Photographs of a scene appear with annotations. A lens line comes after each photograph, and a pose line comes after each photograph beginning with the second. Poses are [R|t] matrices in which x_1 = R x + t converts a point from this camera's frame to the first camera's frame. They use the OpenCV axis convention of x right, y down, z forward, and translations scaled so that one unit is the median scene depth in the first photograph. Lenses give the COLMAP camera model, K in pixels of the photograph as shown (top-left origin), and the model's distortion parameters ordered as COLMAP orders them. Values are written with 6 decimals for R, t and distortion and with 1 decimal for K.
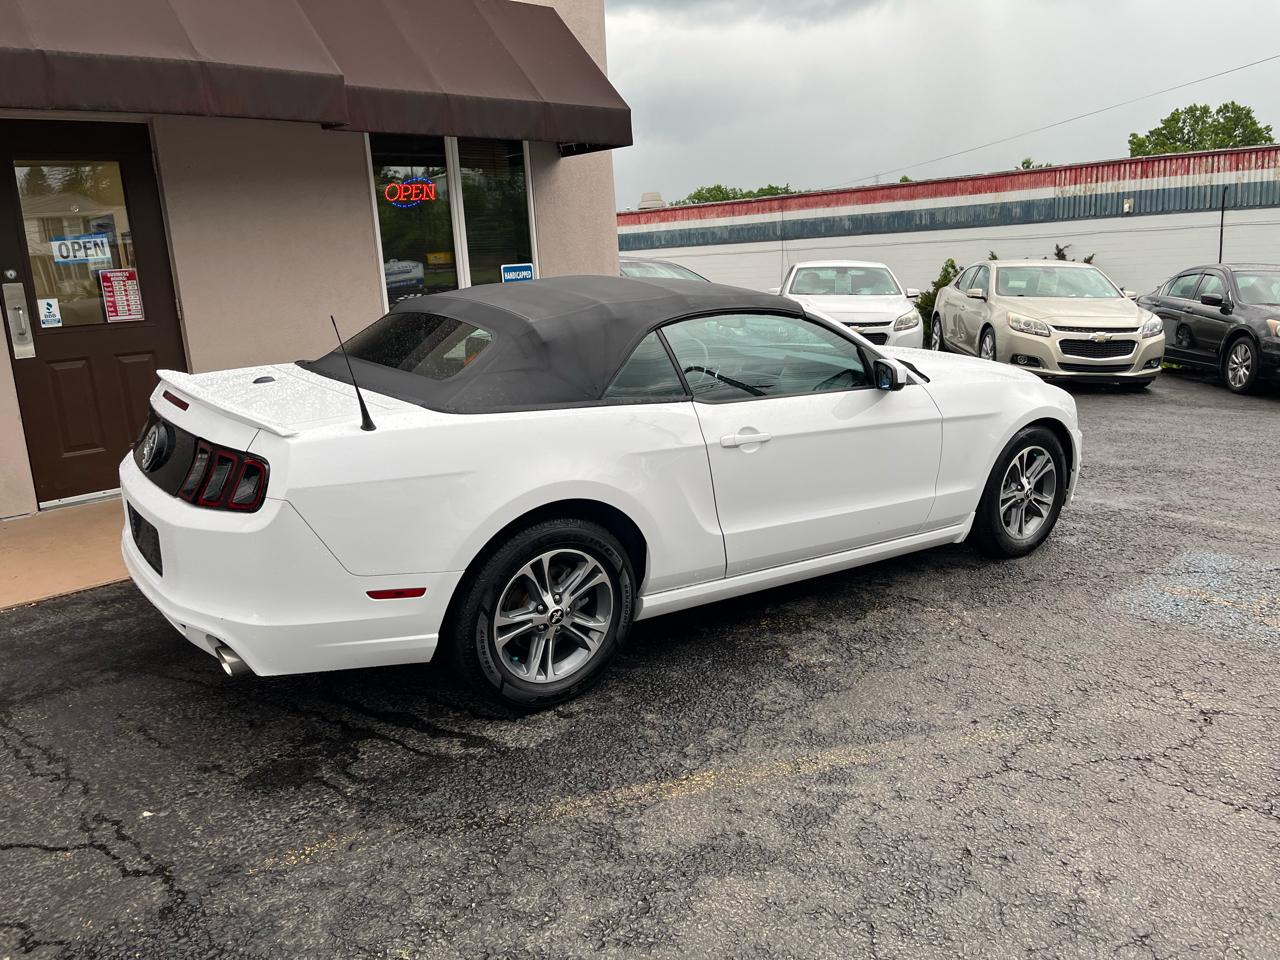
lens RADIAL K [[965.1, 0, 638.8], [0, 965.1, 472.4], [0, 0, 1]] dist [0.069303, -0.093620]
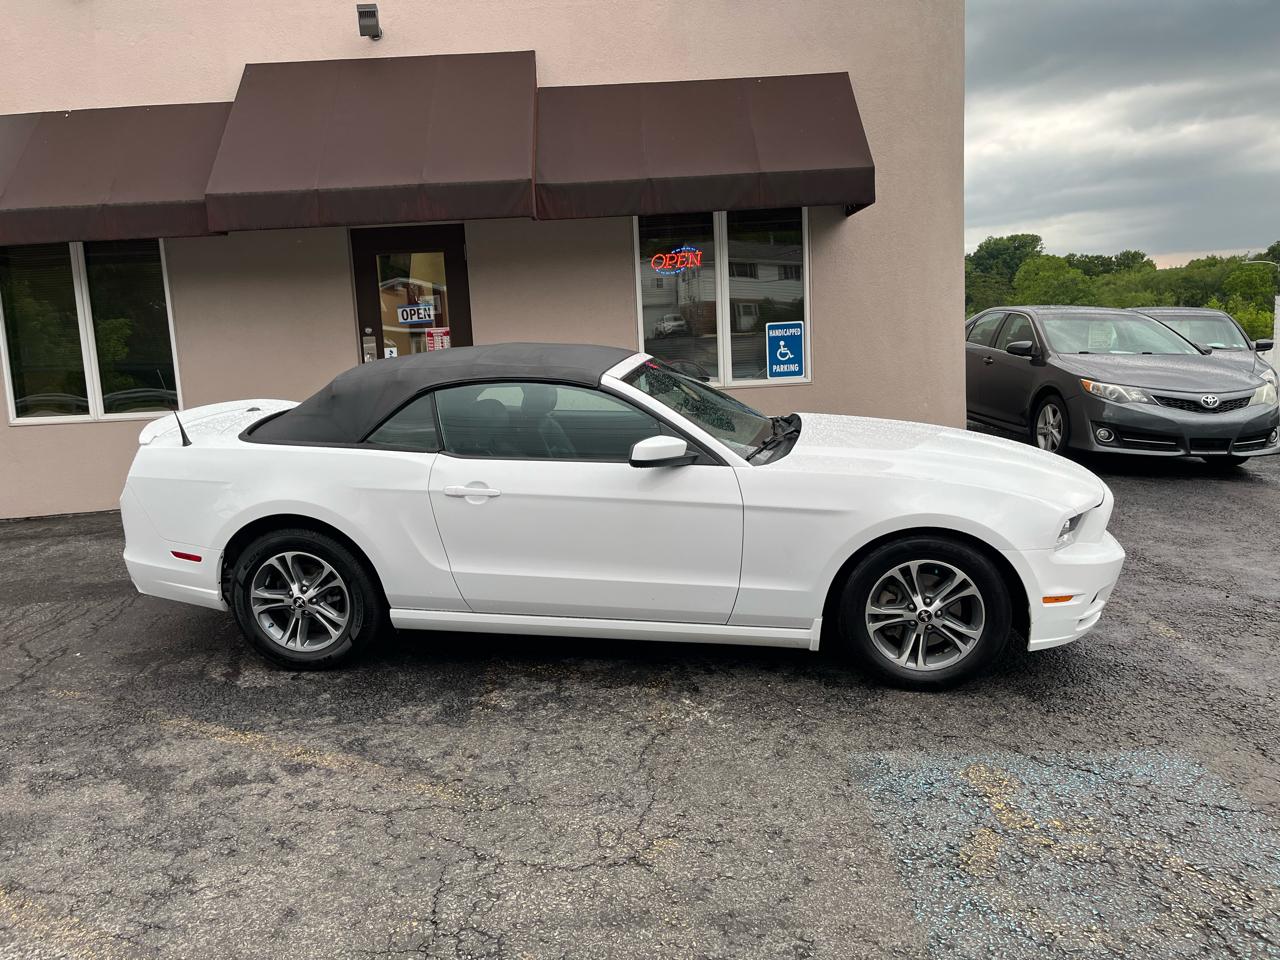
lens RADIAL K [[965.1, 0, 634.8], [0, 965.1, 471.3], [0, 0, 1]] dist [0.069303, -0.093620]
pose [[0.720492, 0.115493, -0.683779, 0.614965], [-0.142257, 0.989679, 0.017266, -0.062966], [0.678716, 0.084833, 0.729485, 0.177096]]
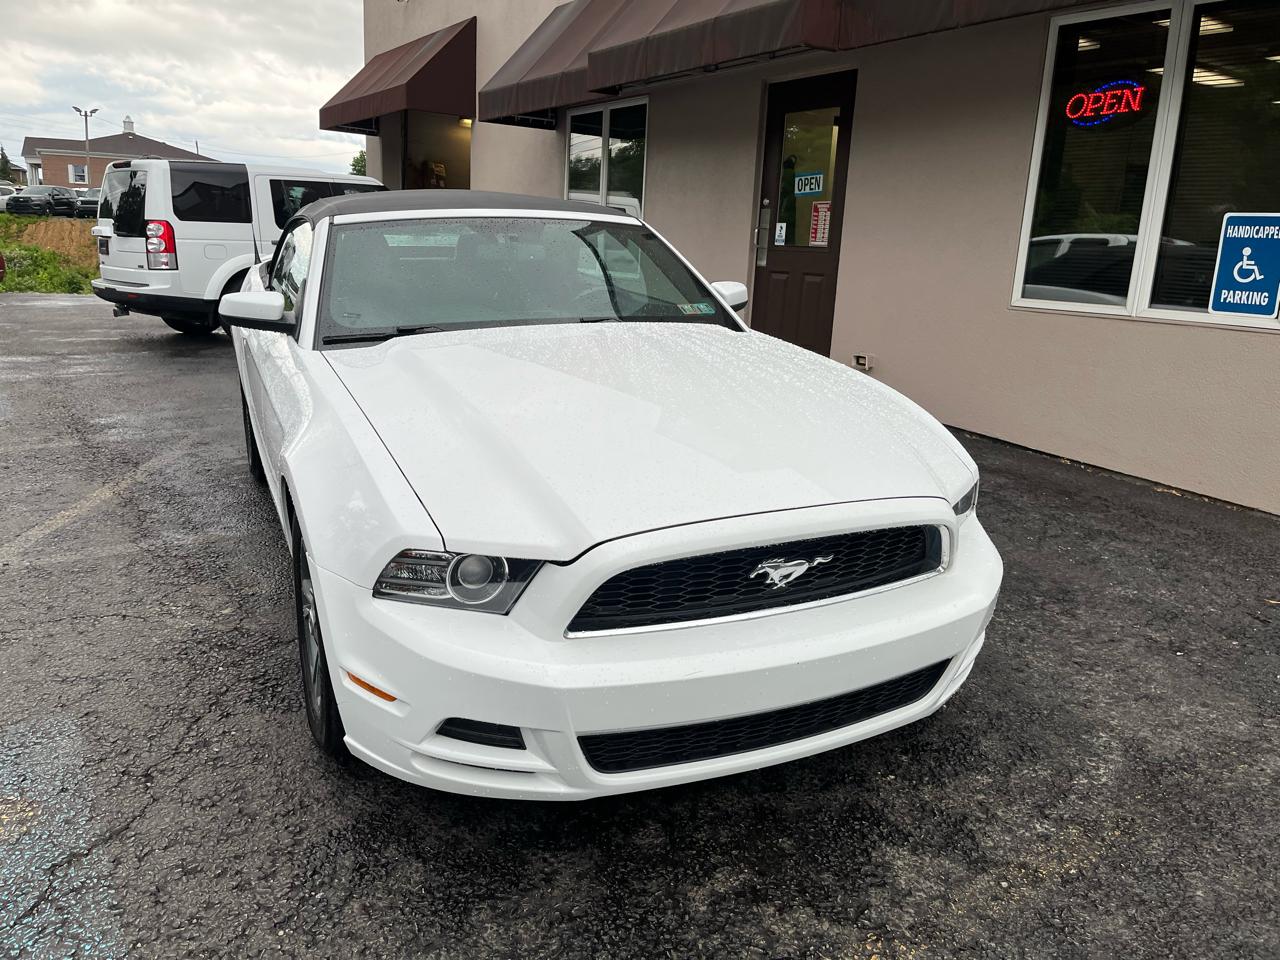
lens RADIAL K [[965.1, 0, 636.1], [0, 965.1, 476.6], [0, 0, 1]] dist [0.069303, -0.093620]
pose [[-0.199584, 0.270819, -0.941713, 0.664705], [-0.245886, 0.916457, 0.315668, -0.204817], [0.948528, 0.294557, -0.116320, 0.957251]]
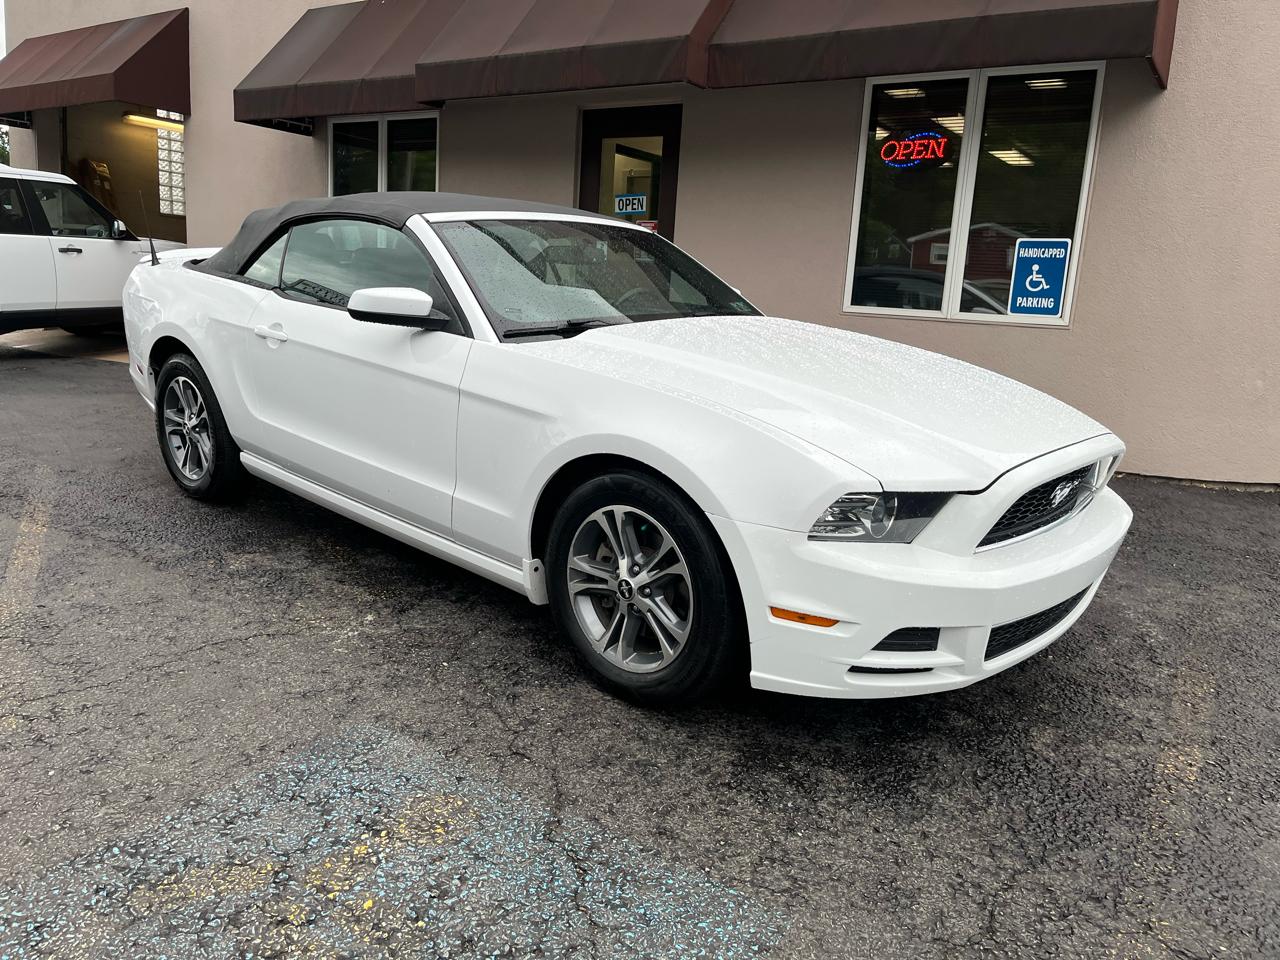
lens RADIAL K [[965.1, 0, 633.7], [0, 965.1, 475.5], [0, 0, 1]] dist [0.069303, -0.093620]
pose [[0.209936, 0.248452, -0.945621, 0.723781], [-0.279136, 0.942150, 0.185569, -0.114763], [0.937022, 0.224999, 0.267143, 0.669782]]
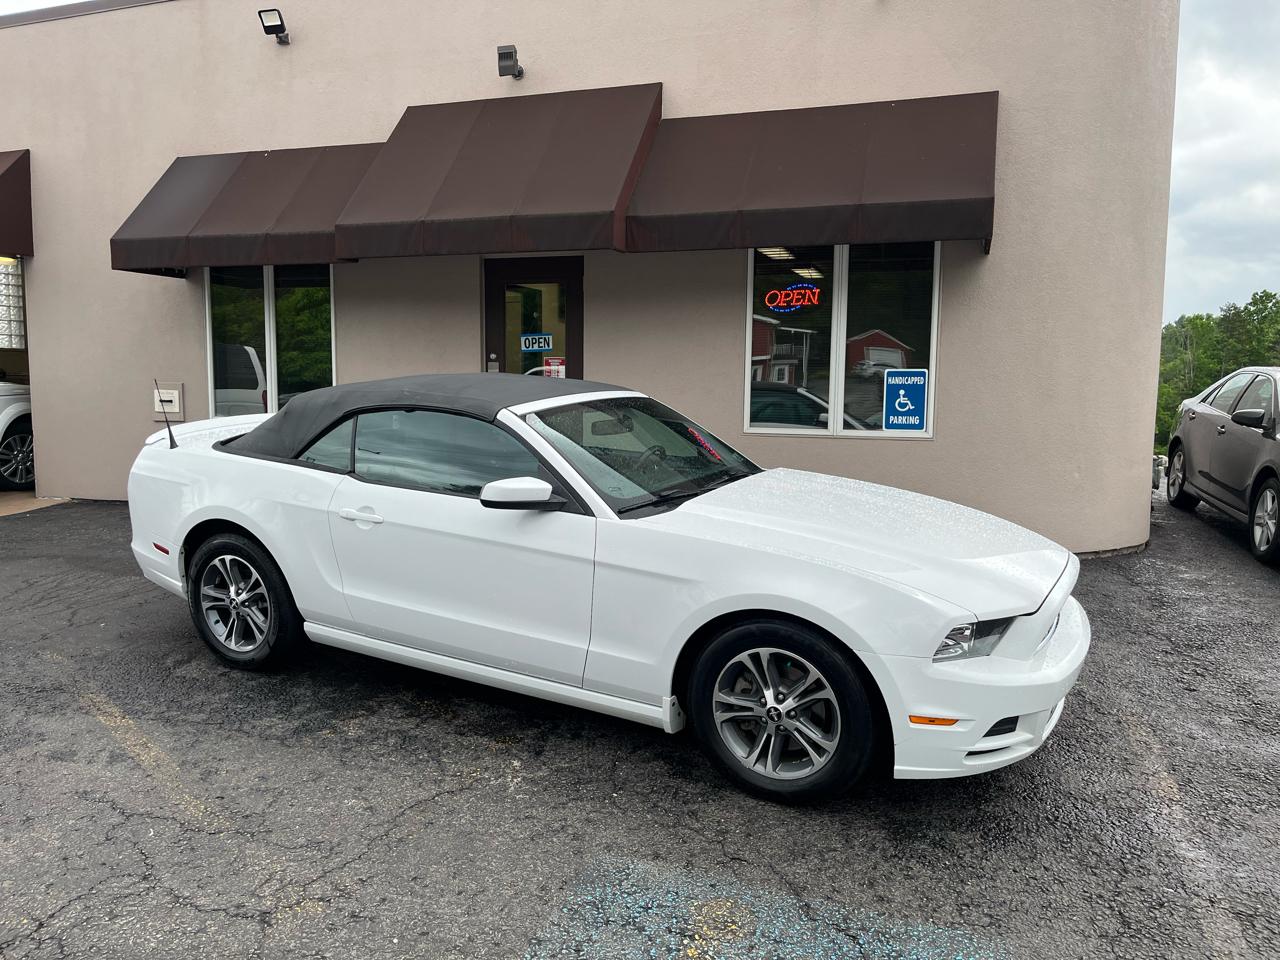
lens RADIAL K [[965.1, 0, 640.9], [0, 965.1, 483.8], [0, 0, 1]] dist [0.069303, -0.093620]
pose [[0.448717, 0.155366, -0.880065, 0.757487], [-0.226916, 0.972306, 0.055952, -0.126310], [0.864385, 0.174594, 0.471545, 0.441475]]
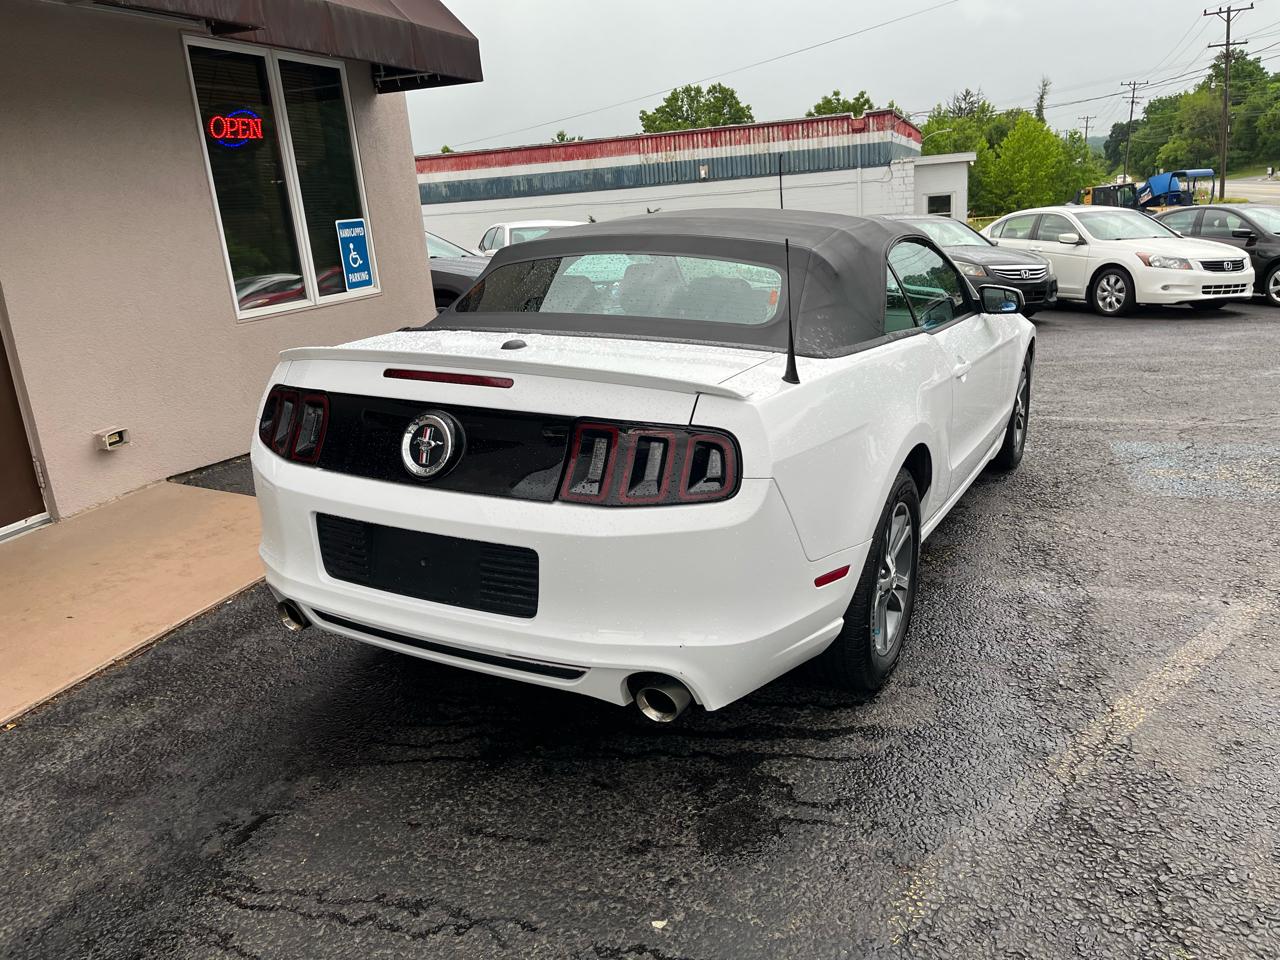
lens RADIAL K [[965.1, 0, 645.4], [0, 965.1, 471.2], [0, 0, 1]] dist [0.069303, -0.093620]
pose [[0.894189, -0.133855, 0.427211, -0.359347], [0.122705, 0.990991, 0.053670, -0.013999], [-0.430546, 0.004429, 0.902558, 0.155980]]
